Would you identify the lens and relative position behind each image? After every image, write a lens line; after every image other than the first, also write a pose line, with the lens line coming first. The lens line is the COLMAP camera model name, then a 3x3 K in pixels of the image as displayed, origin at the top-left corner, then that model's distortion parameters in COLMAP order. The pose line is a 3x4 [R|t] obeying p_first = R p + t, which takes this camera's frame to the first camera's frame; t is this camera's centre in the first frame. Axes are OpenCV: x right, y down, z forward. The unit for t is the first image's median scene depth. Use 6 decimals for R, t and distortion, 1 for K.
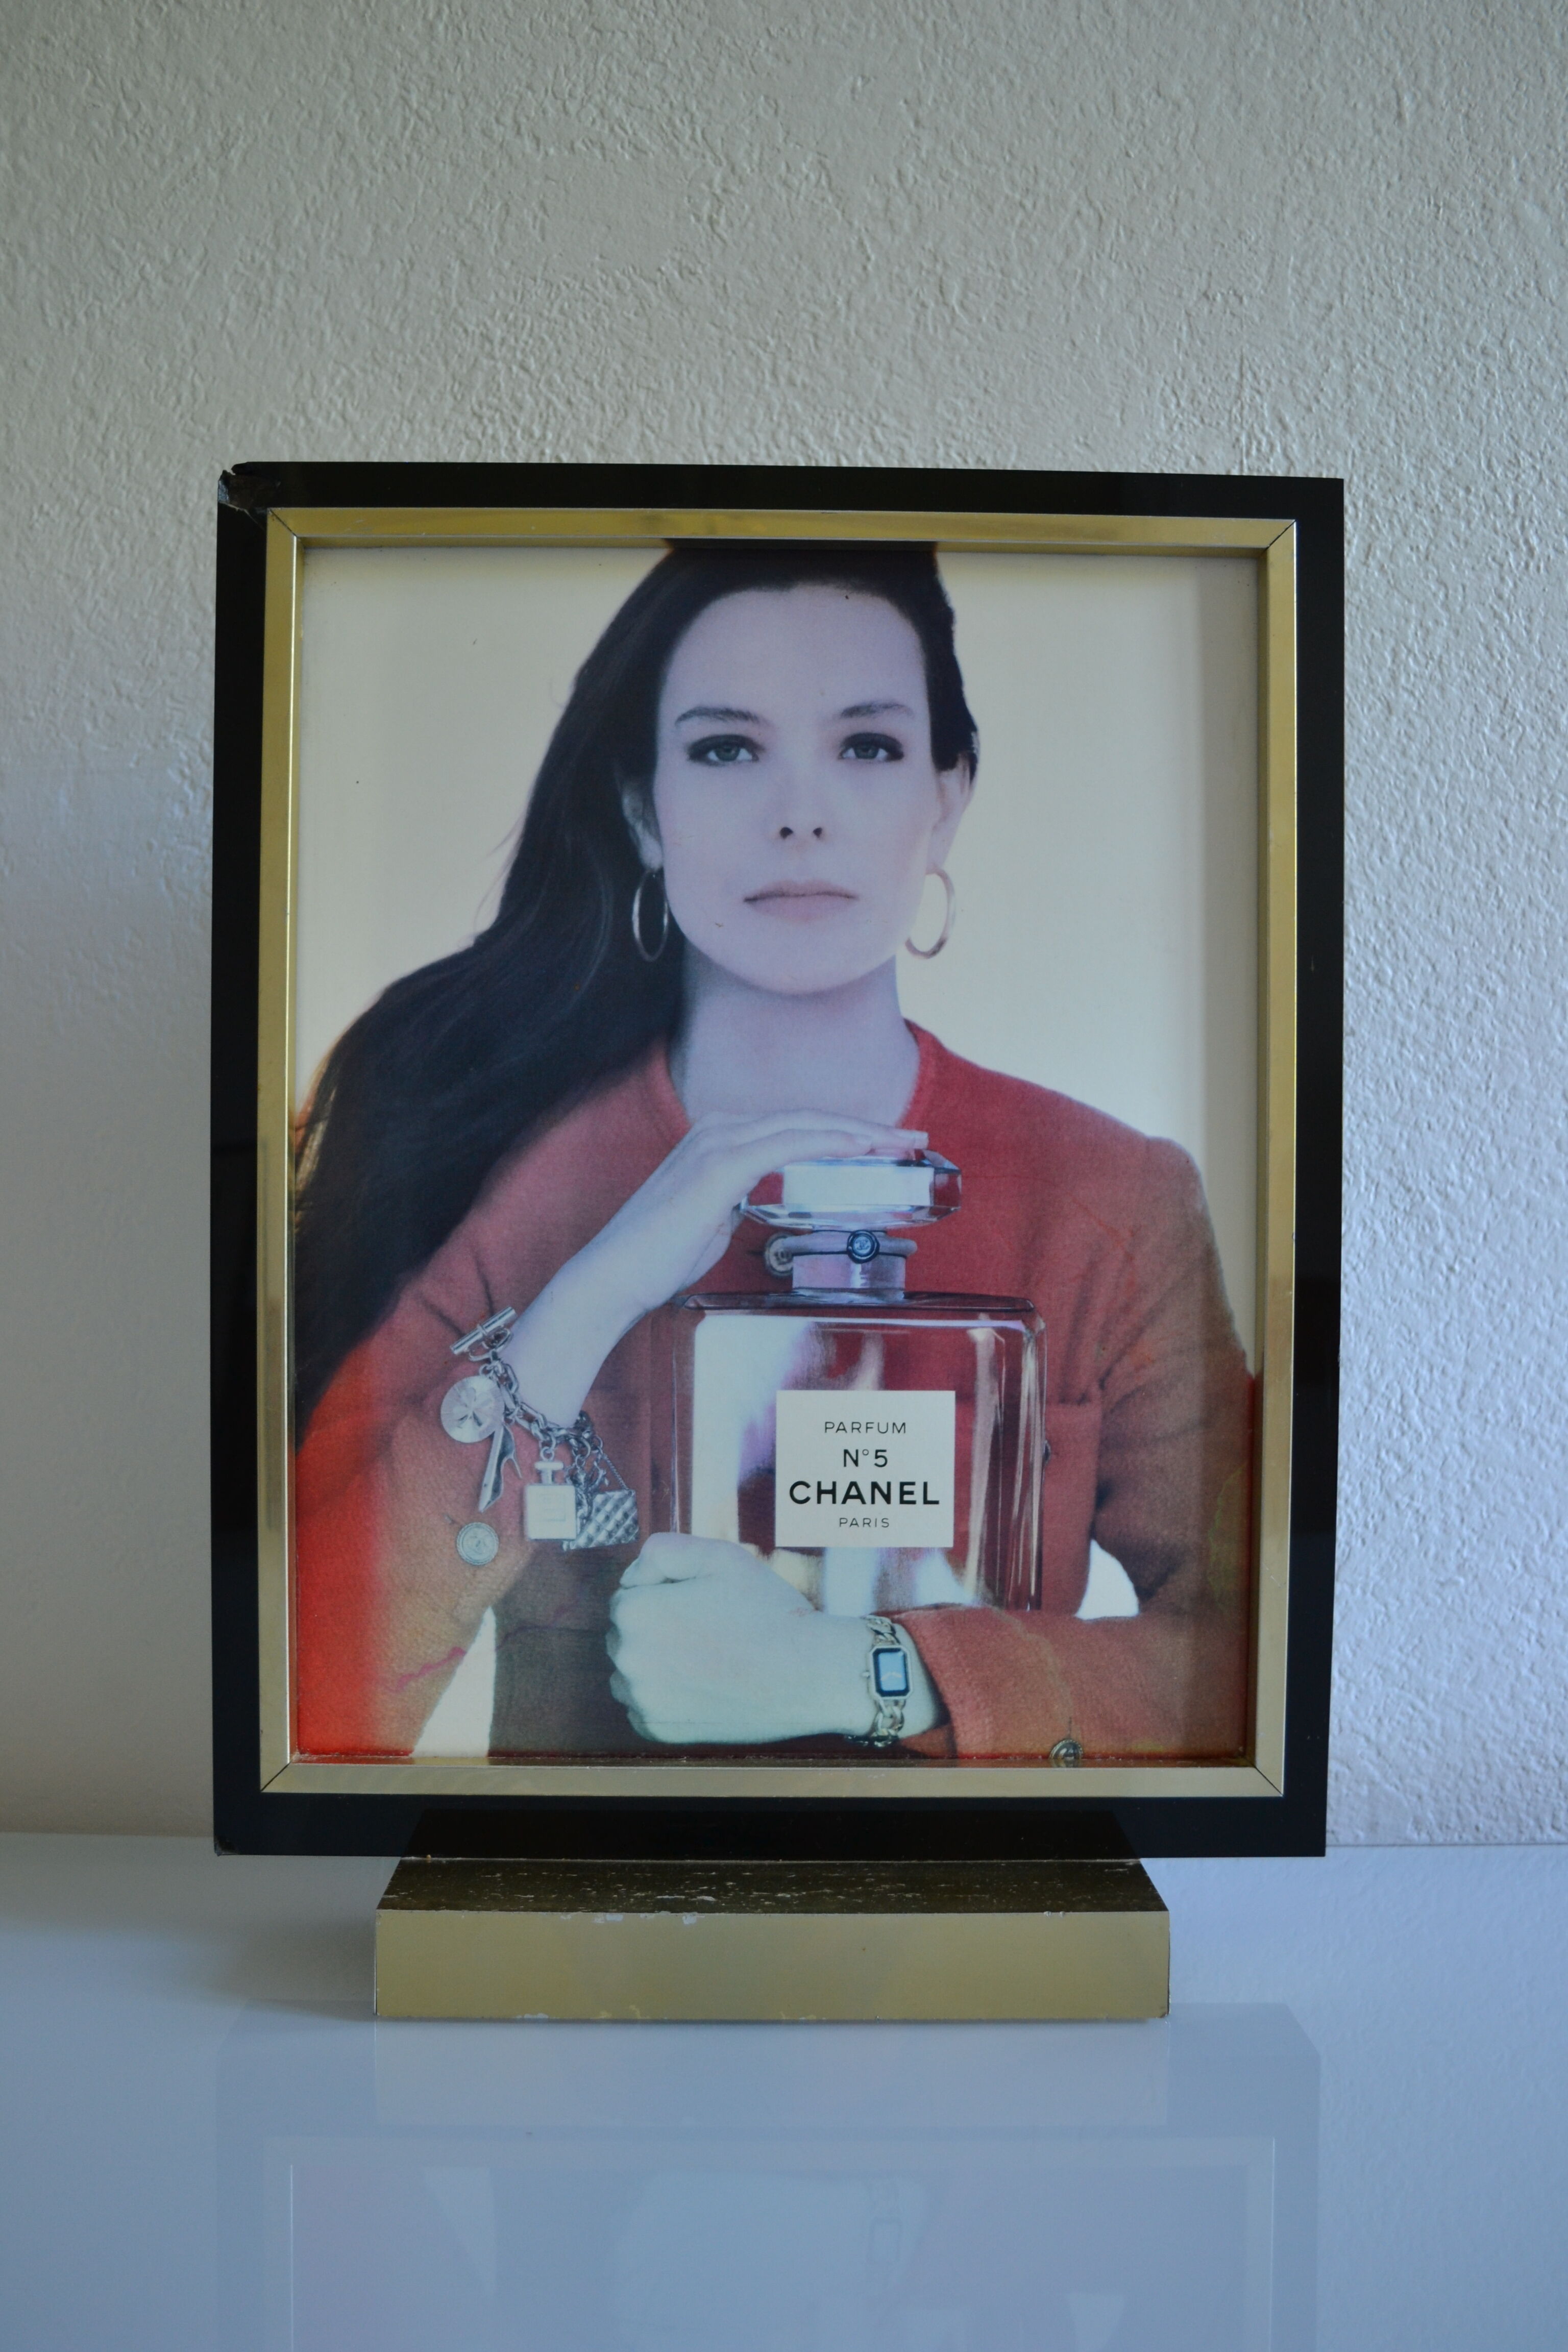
lens RADIAL K [[2039.4, 0, 786.5], [0, 2039.4, 1183.4], [0, 0, 1]] dist [-0.079073, -0.007146]
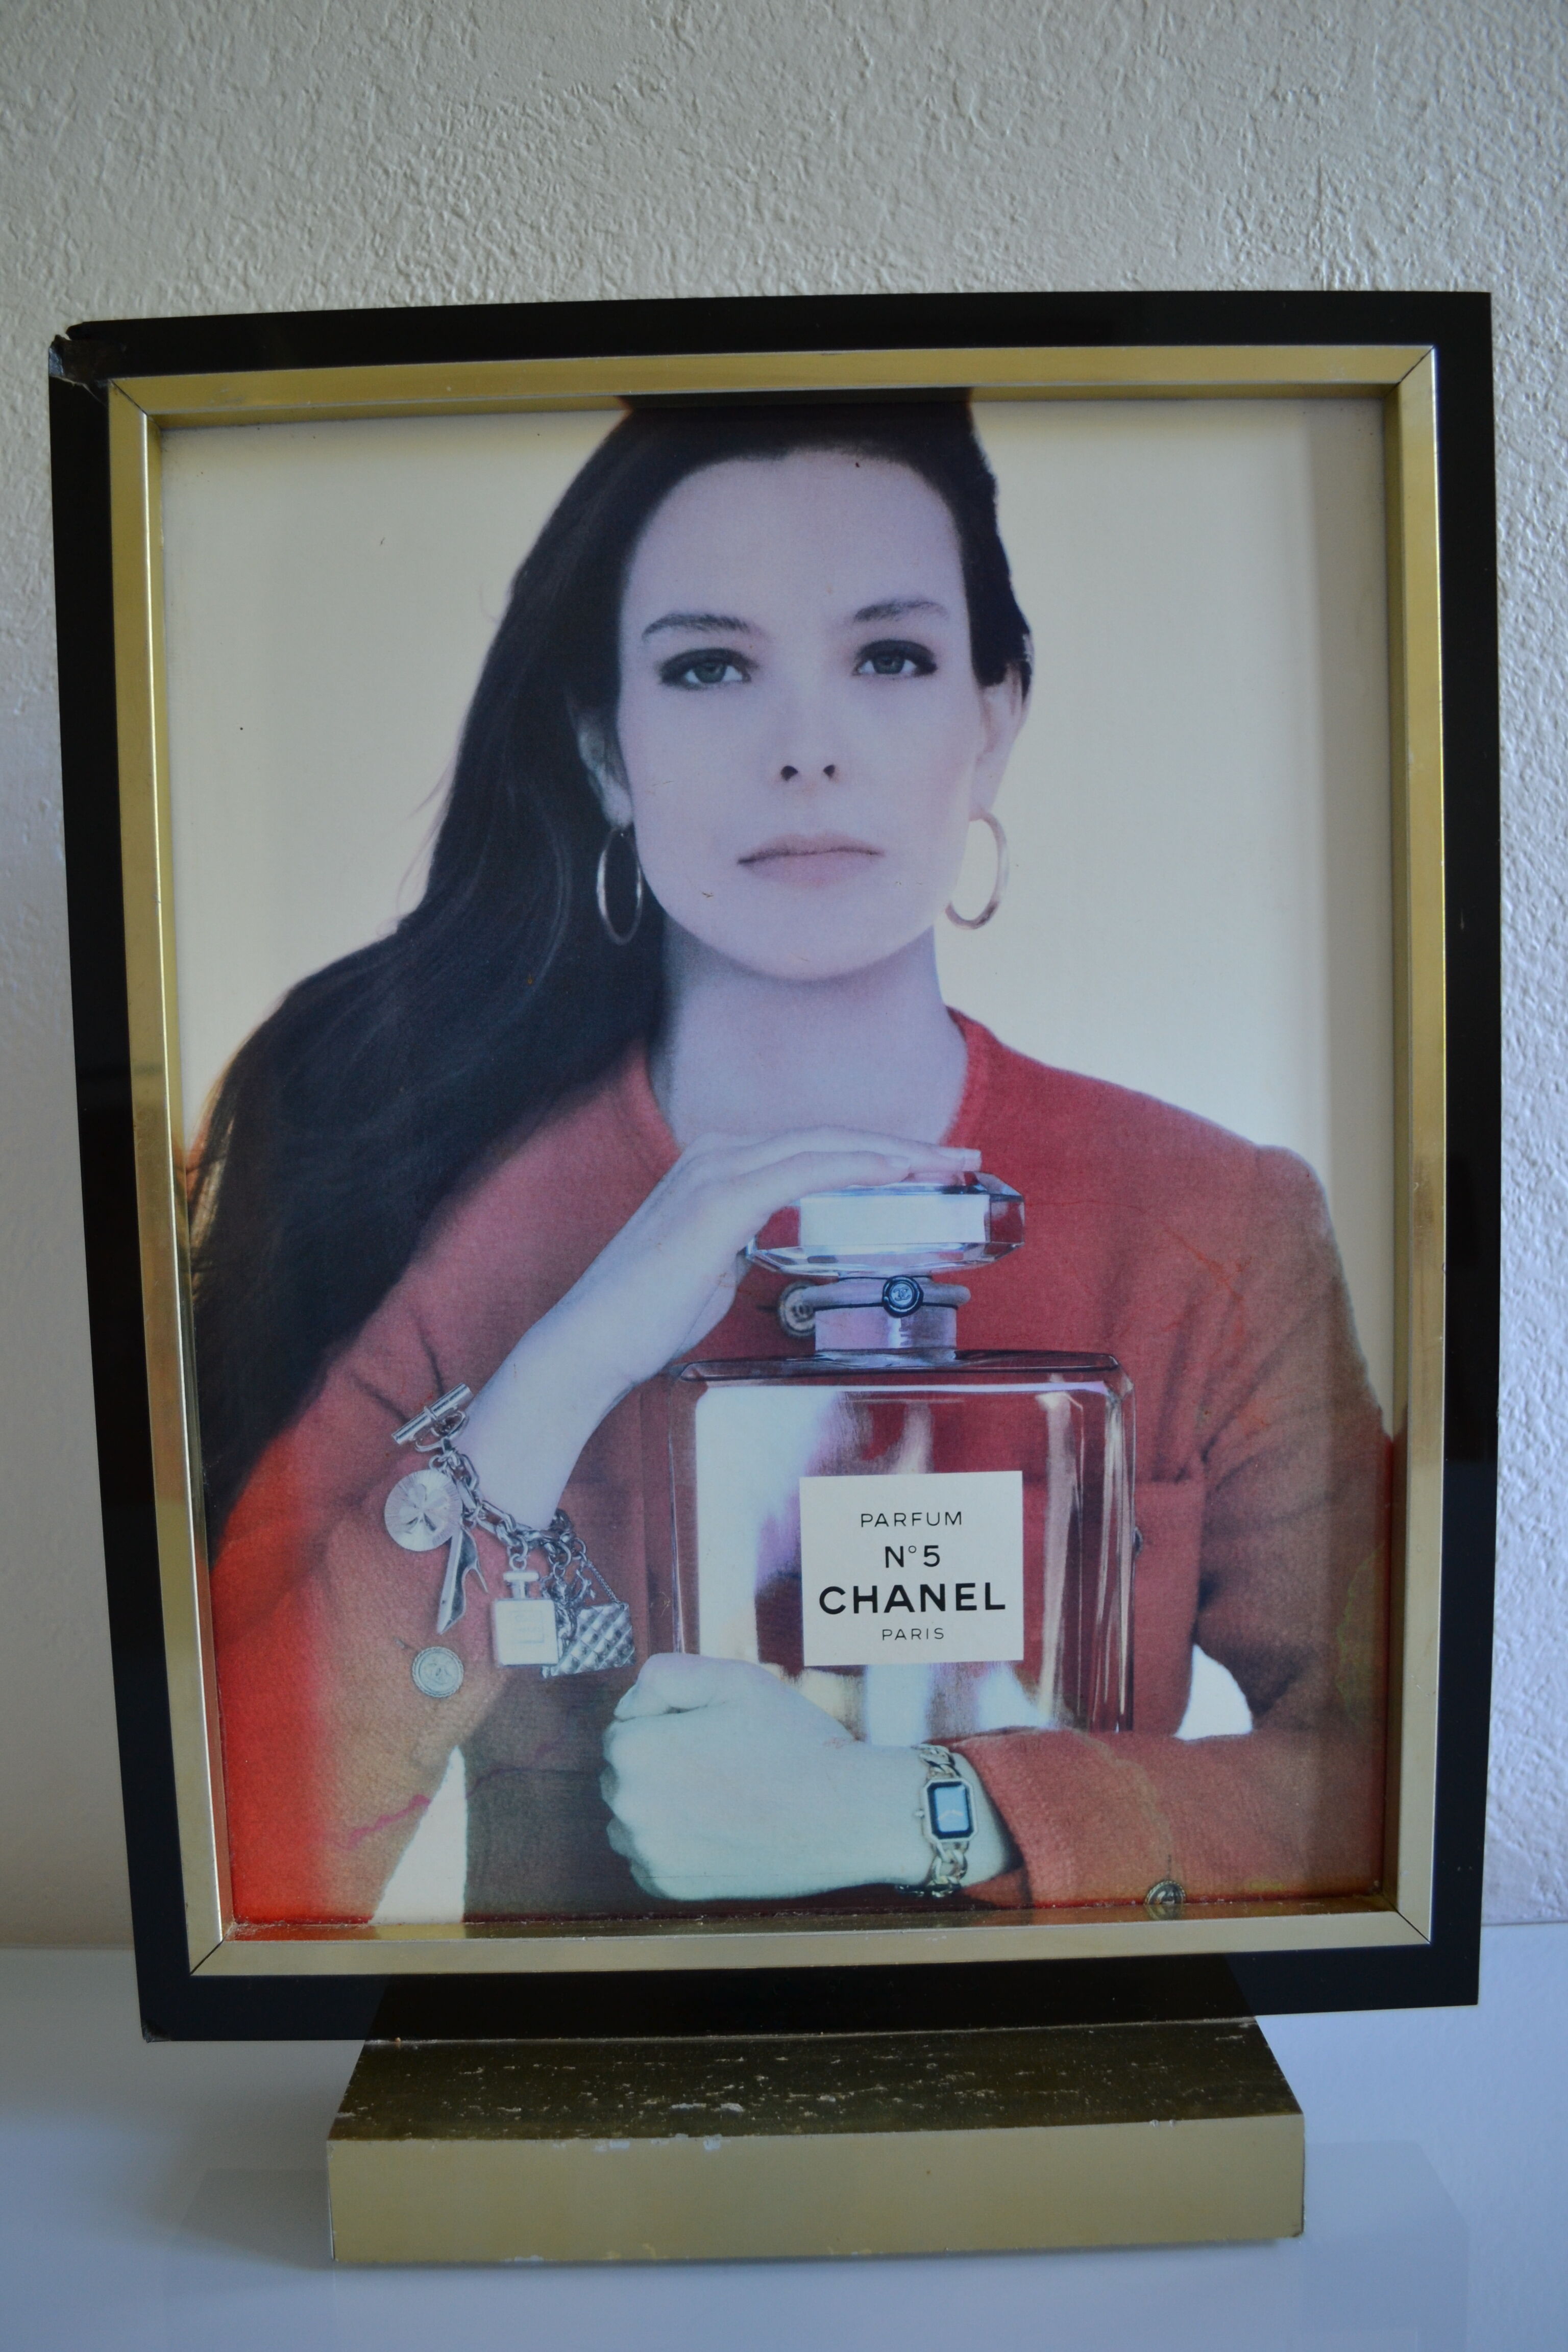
lens RADIAL K [[1864.6, 0, 776.5], [0, 1864.6, 1184.9], [0, 0, 1]] dist [-0.088947, 0.011061]
pose [[0.999366, -0.031526, -0.016523, 0.001825], [0.032588, 0.997115, 0.068550, -0.063525], [0.014314, -0.069045, 0.997511, 0.277282]]
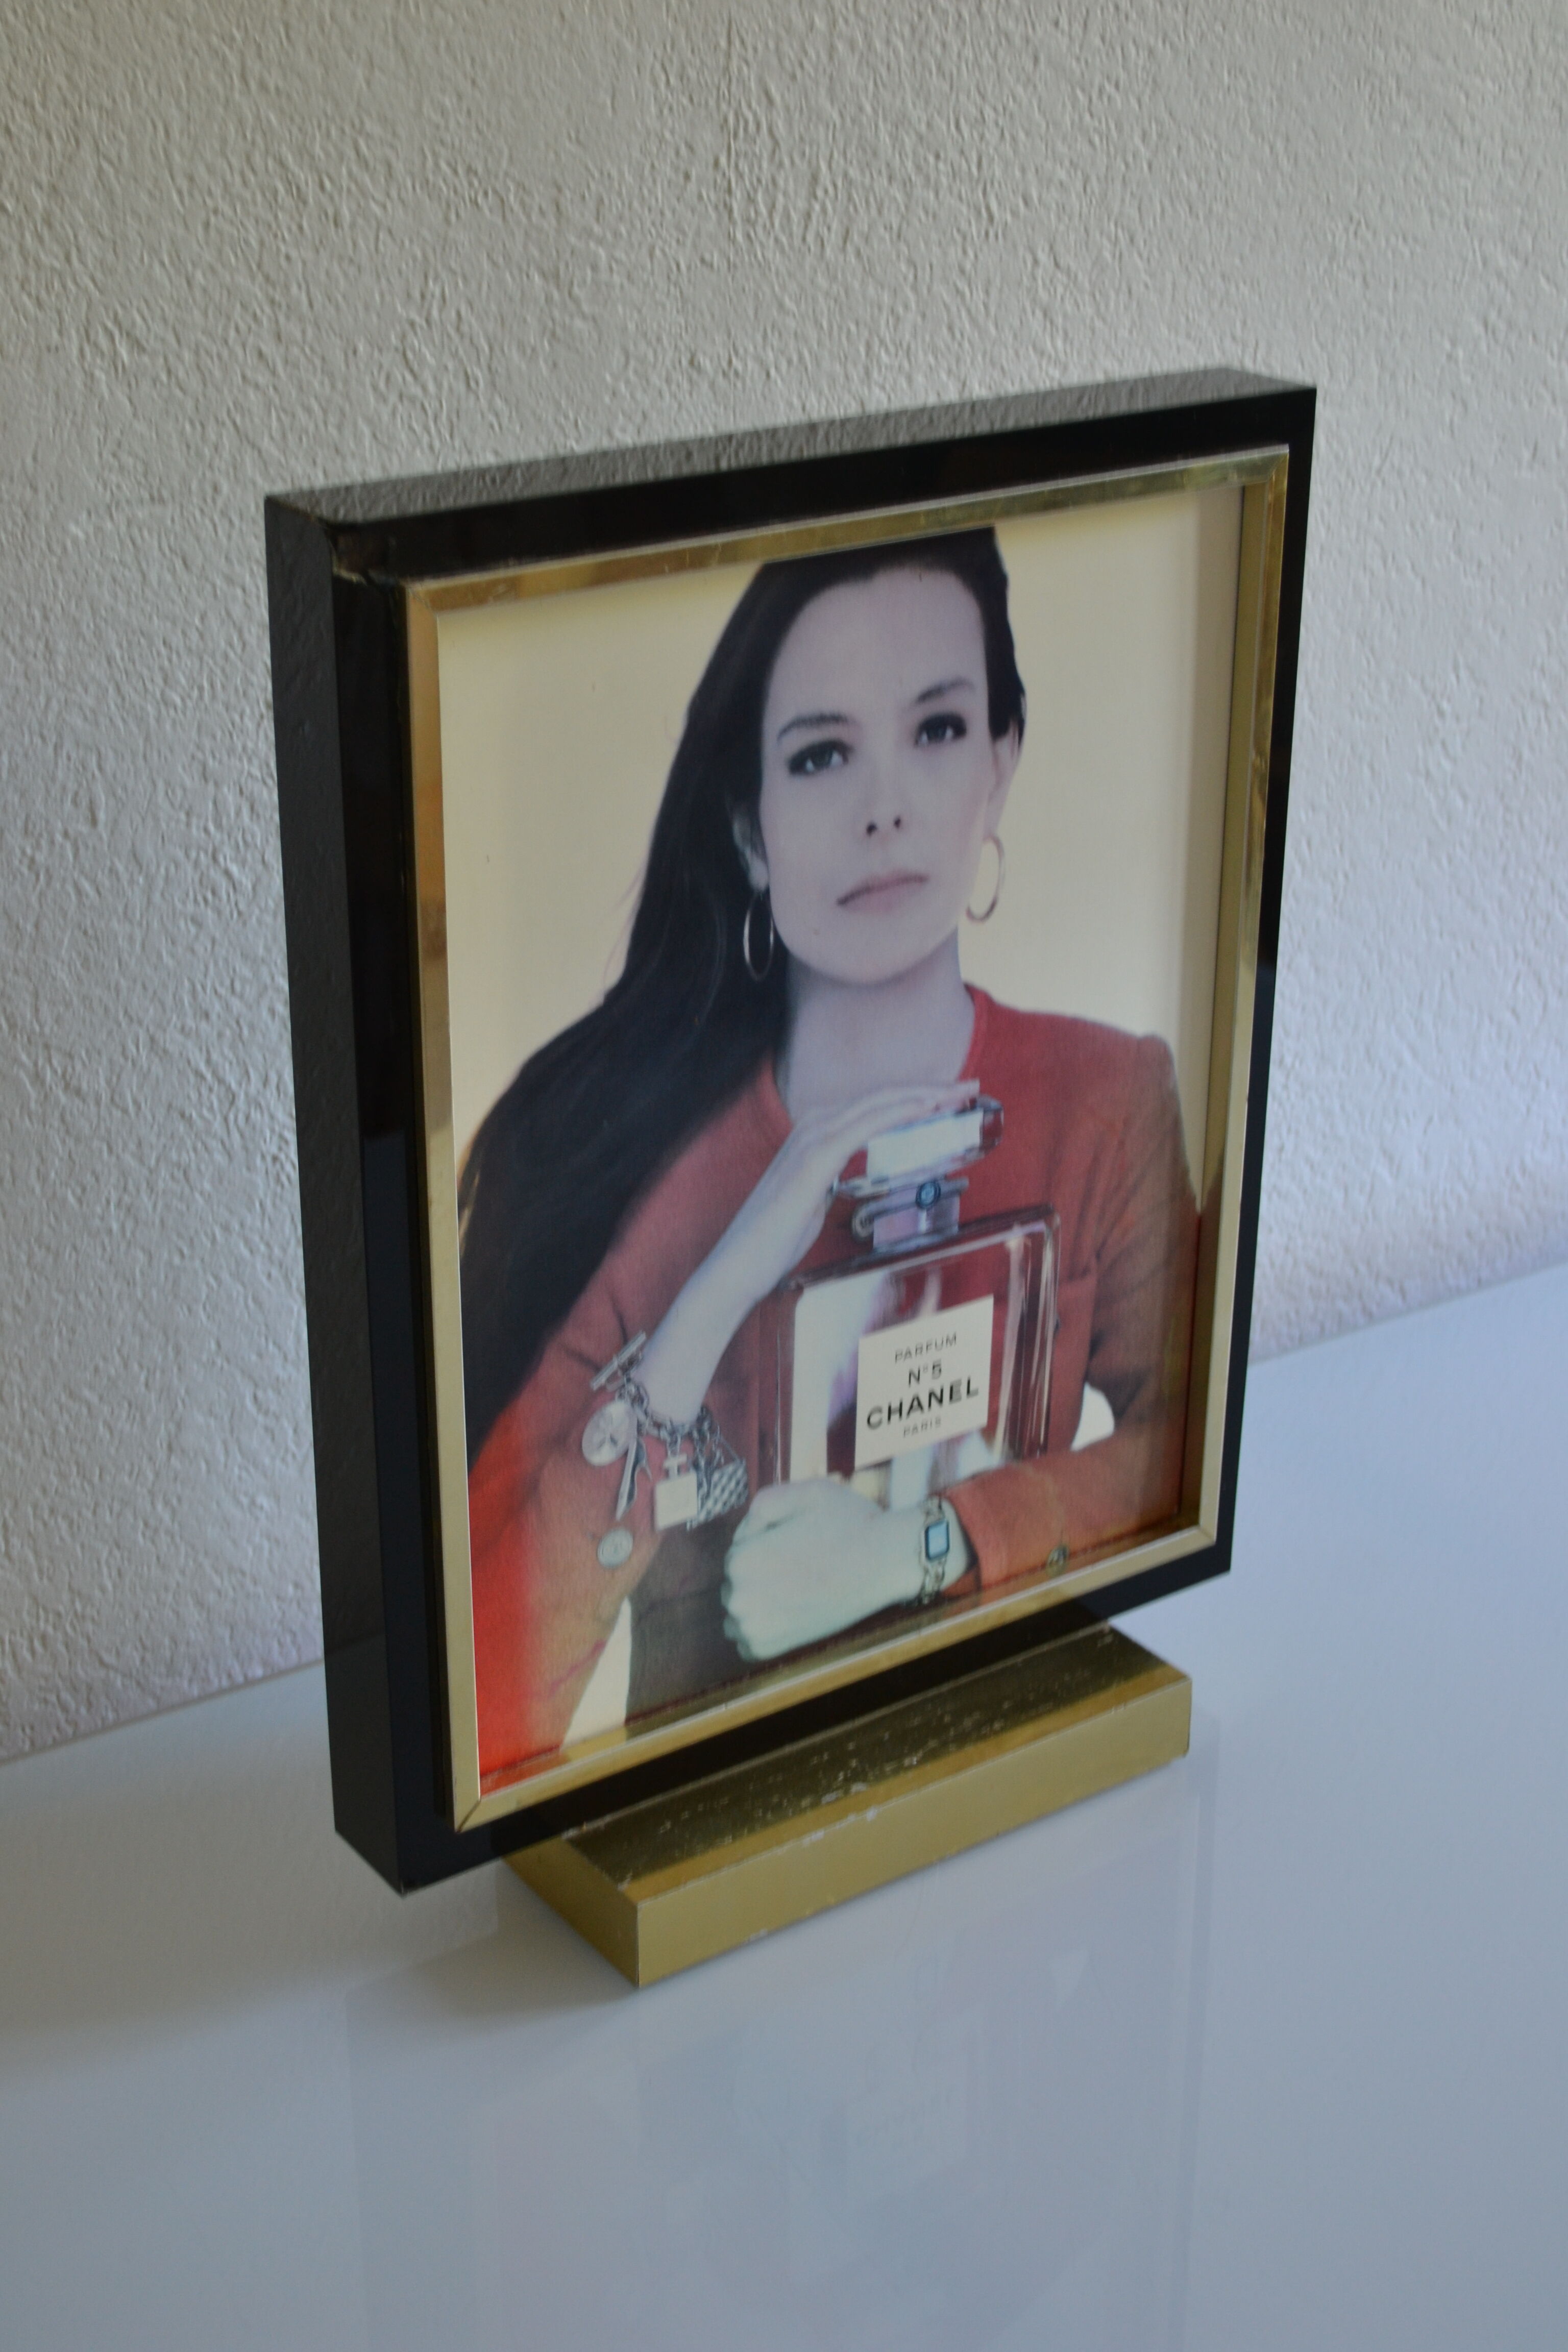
lens RADIAL K [[3318.3, 0, 784.0], [0, 3318.3, 1176.0], [0, 0, 1]] dist [-0.030234, 0.011276]
pose [[0.828280, -0.230705, 0.510614, -0.887686], [0.005158, 0.914401, 0.404777, -0.664851], [-0.560290, -0.332635, 0.758570, -0.244716]]
